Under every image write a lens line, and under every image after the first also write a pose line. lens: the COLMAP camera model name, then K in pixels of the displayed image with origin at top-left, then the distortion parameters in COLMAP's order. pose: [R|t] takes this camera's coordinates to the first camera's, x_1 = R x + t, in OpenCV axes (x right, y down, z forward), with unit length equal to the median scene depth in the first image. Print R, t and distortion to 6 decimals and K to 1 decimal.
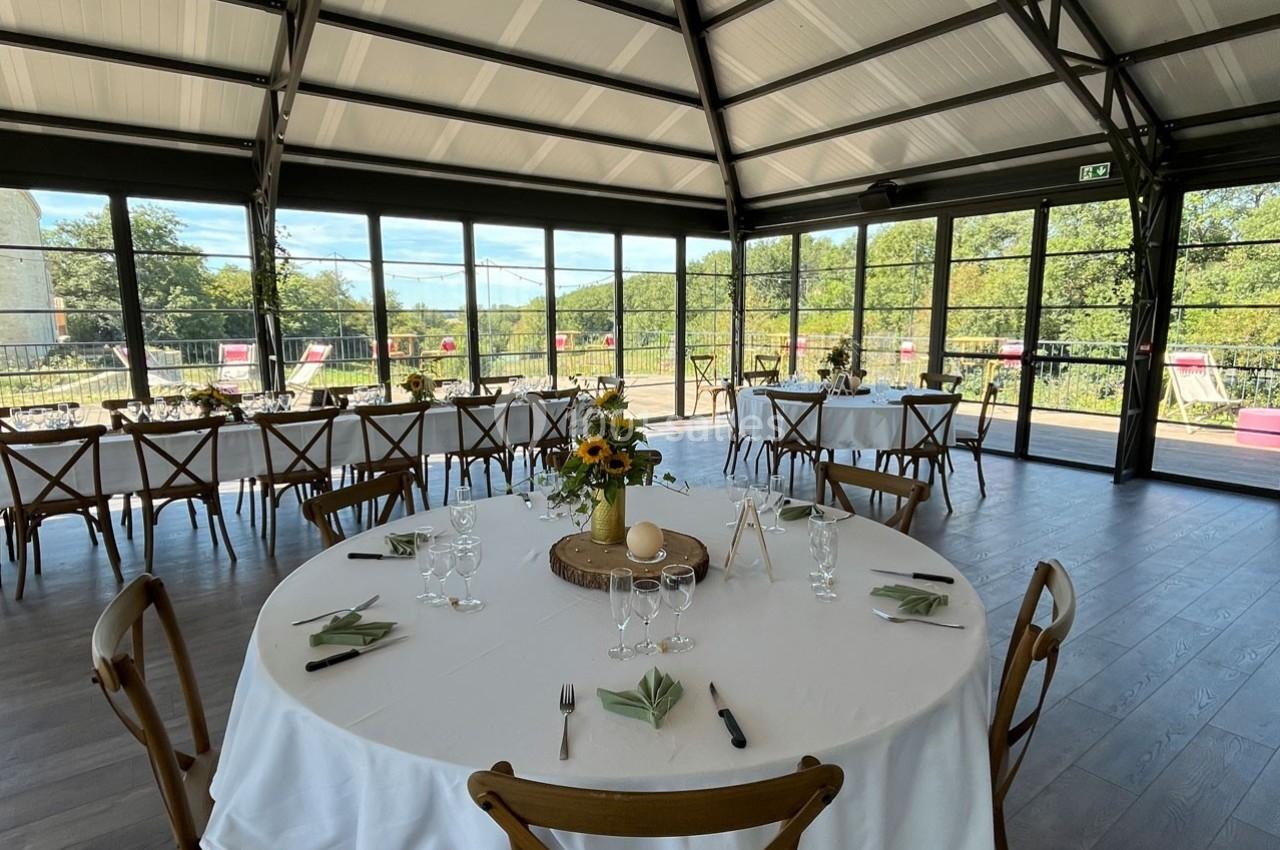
lens RADIAL K [[687.1, 0, 643.0], [0, 687.1, 418.1], [0, 0, 1]] dist [-0.006394, -0.002090]
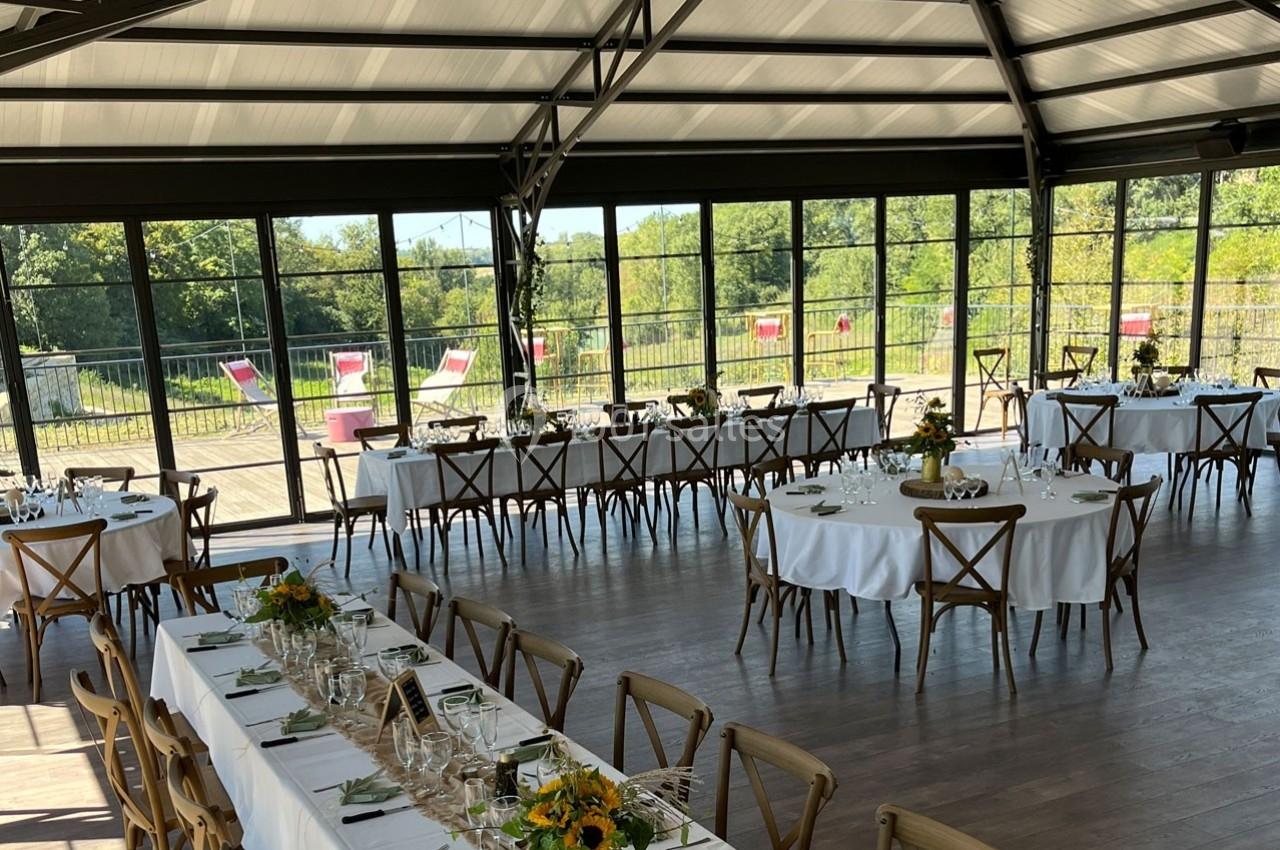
lens RADIAL K [[1377.2, 0, 644.6], [0, 1377.2, 651.5], [0, 0, 1]] dist [0.021532, 0.000000]
pose [[0.987409, 0.000815, -0.158187, -0.069161], [0.020835, 0.990605, 0.135156, 0.035481], [0.156811, -0.136750, 0.978115, -0.851510]]
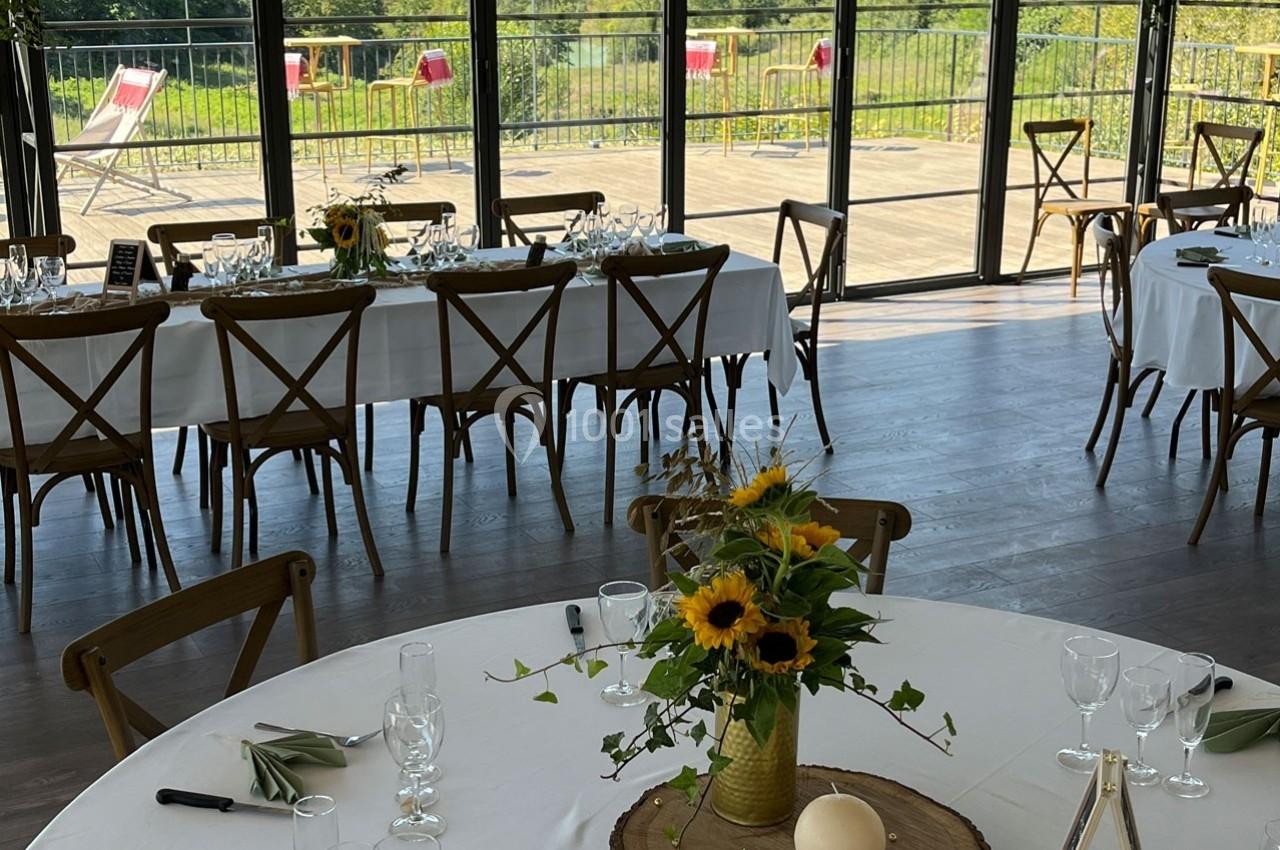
lens RADIAL K [[1655.5, 0, 639.4], [0, 1655.5, 429.7], [0, 0, 1]] dist [0.024793, 0.000000]
pose [[0.987129, 0.046853, -0.152910, 0.007169], [-0.026125, 0.990522, 0.134850, -0.056038], [0.157779, -0.129119, 0.978996, 0.013907]]
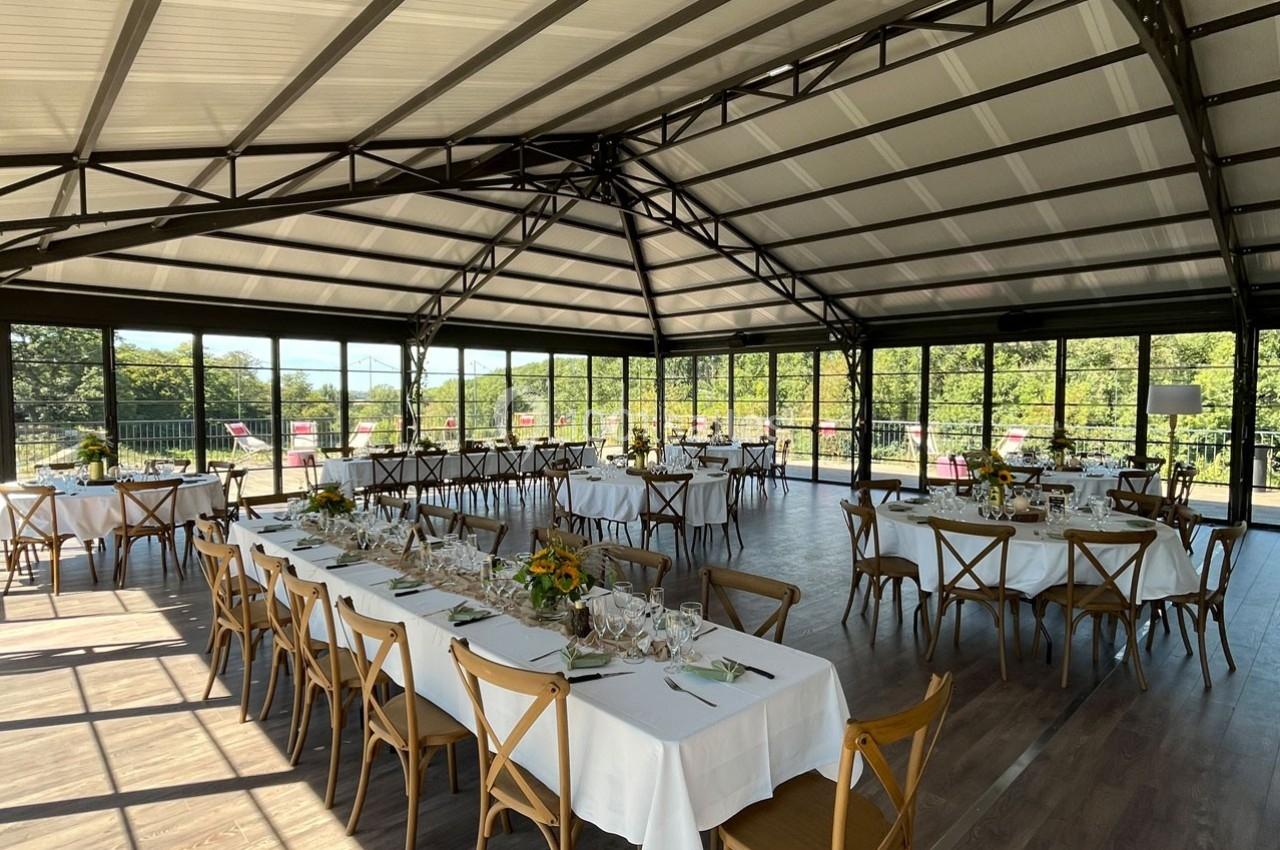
lens RADIAL K [[687.1, 0, 644.5], [0, 687.1, 433.4], [0, 0, 1]] dist [-0.006394, -0.002090]
pose [[0.991452, -0.000344, 0.130472, -0.160825], [0.012947, 0.995320, -0.095761, 0.106630], [-0.129829, 0.096632, 0.986817, -0.843697]]
